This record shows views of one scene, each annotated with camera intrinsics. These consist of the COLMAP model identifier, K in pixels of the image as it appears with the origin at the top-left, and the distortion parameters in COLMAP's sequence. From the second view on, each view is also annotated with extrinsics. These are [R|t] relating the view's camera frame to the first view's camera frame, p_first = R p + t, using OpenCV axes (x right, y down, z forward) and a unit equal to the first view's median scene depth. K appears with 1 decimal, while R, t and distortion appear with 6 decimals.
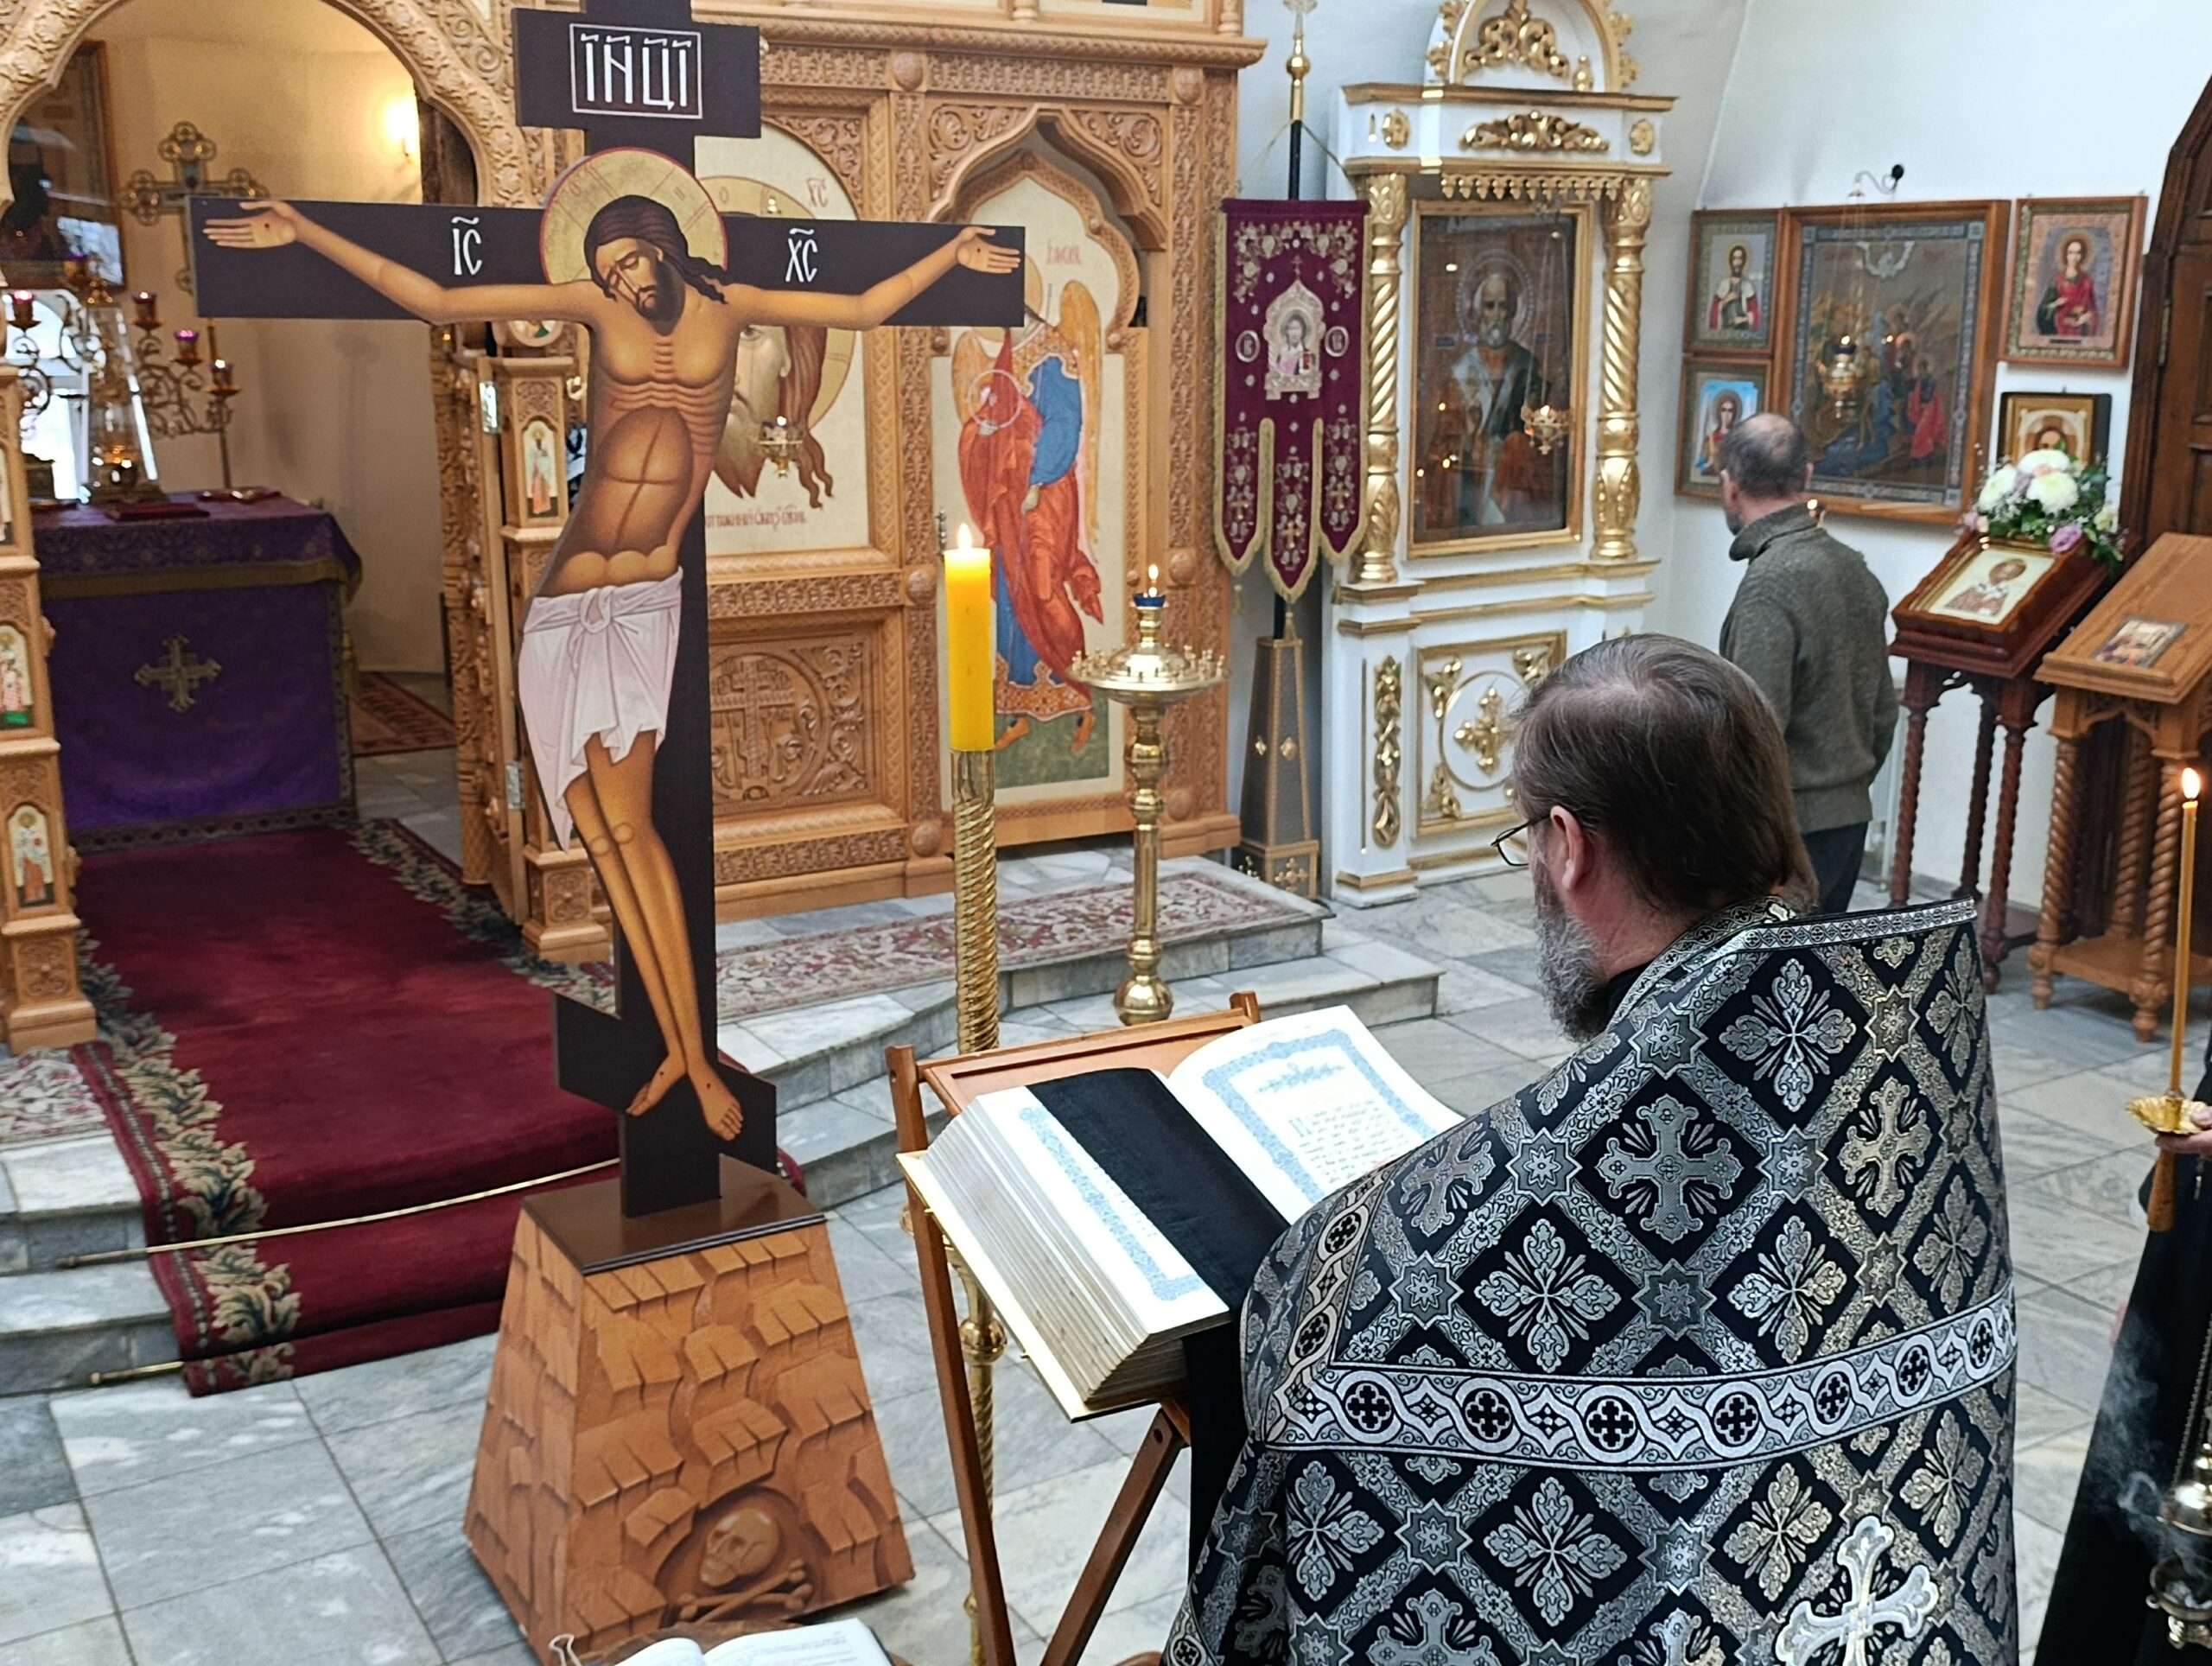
lens RADIAL K [[2271.8, 0, 1096.8], [0, 2271.8, 822.9], [0, 0, 1]] dist [0.085509, -0.169179]
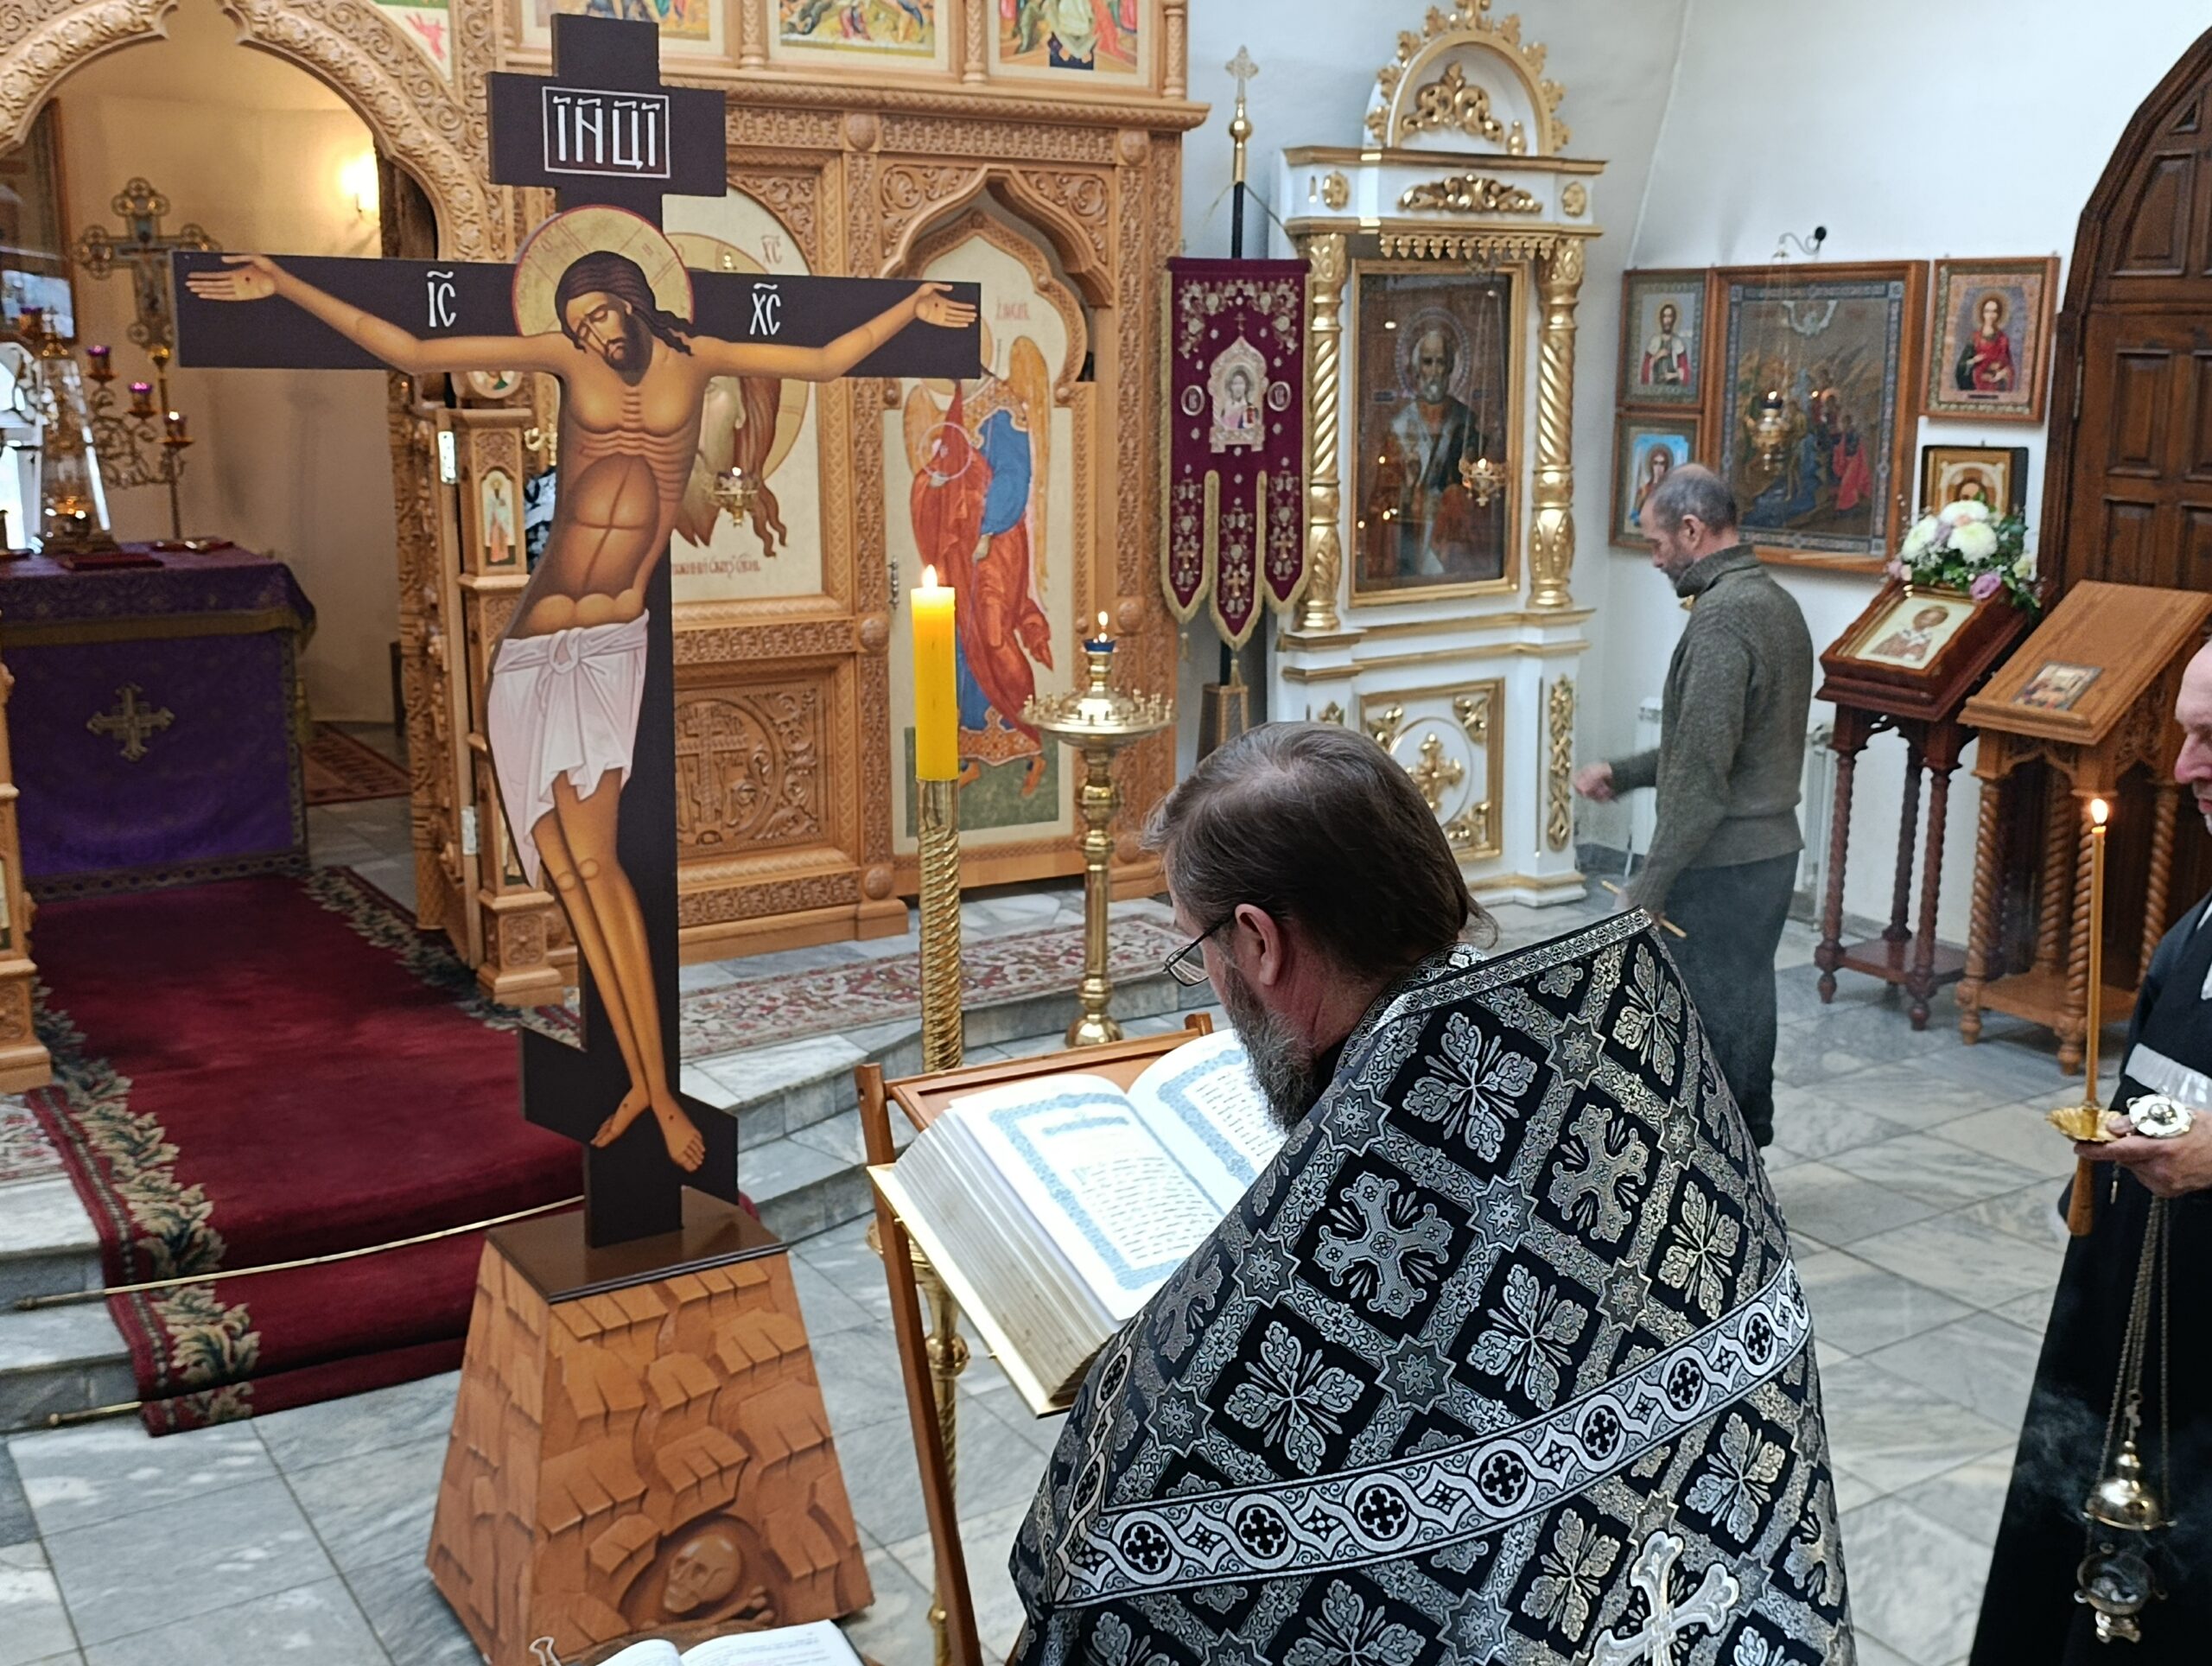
lens RADIAL K [[2271.1, 0, 1100.5], [0, 2271.1, 807.0], [0, 0, 1]] dist [0.096127, -0.201486]
pose [[0.999650, -0.003103, 0.026268, -0.003217], [0.003896, 0.999536, -0.030202, 0.005046], [-0.026162, 0.030294, 0.999199, -0.017736]]
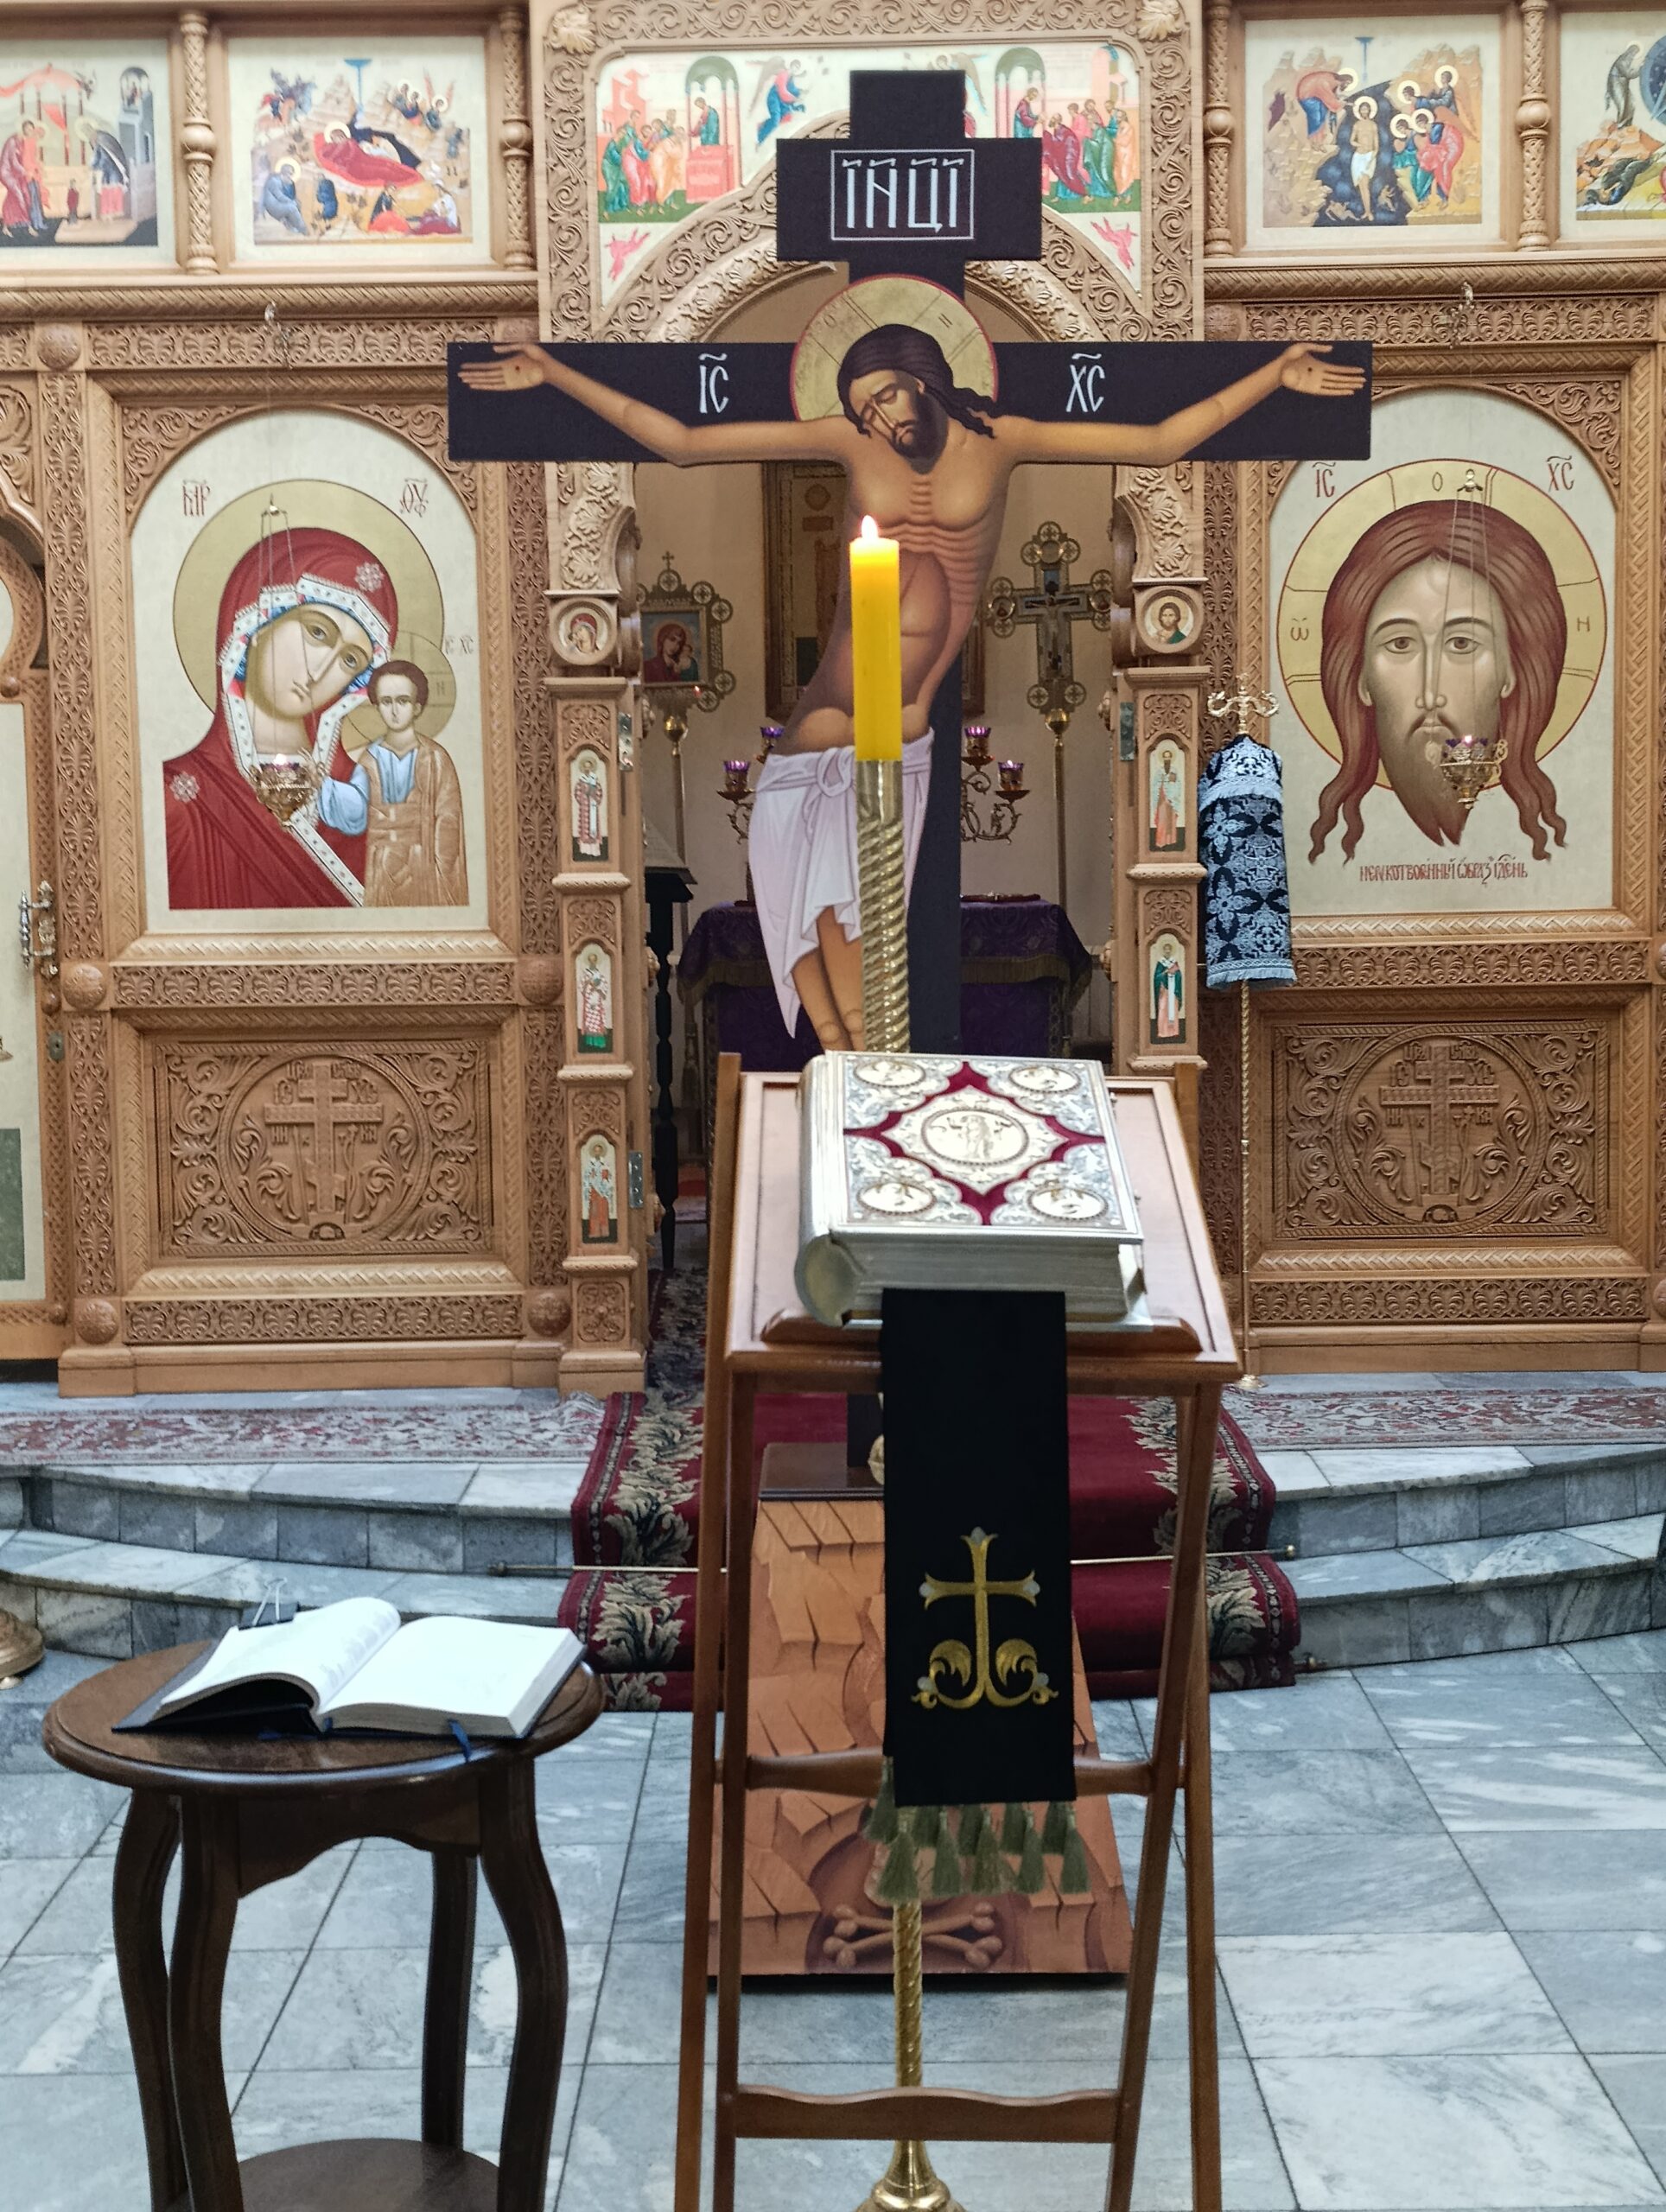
lens RADIAL K [[3008.9, 0, 836.6], [0, 3008.9, 1077.5], [0, 0, 1]] dist [0.301323, -1.397329]
pose [[0.854254, 0.025015, -0.519254, 0.243581], [-0.105660, 0.986348, -0.126311, 0.106704], [0.509005, 0.162766, 0.845234, -0.008969]]
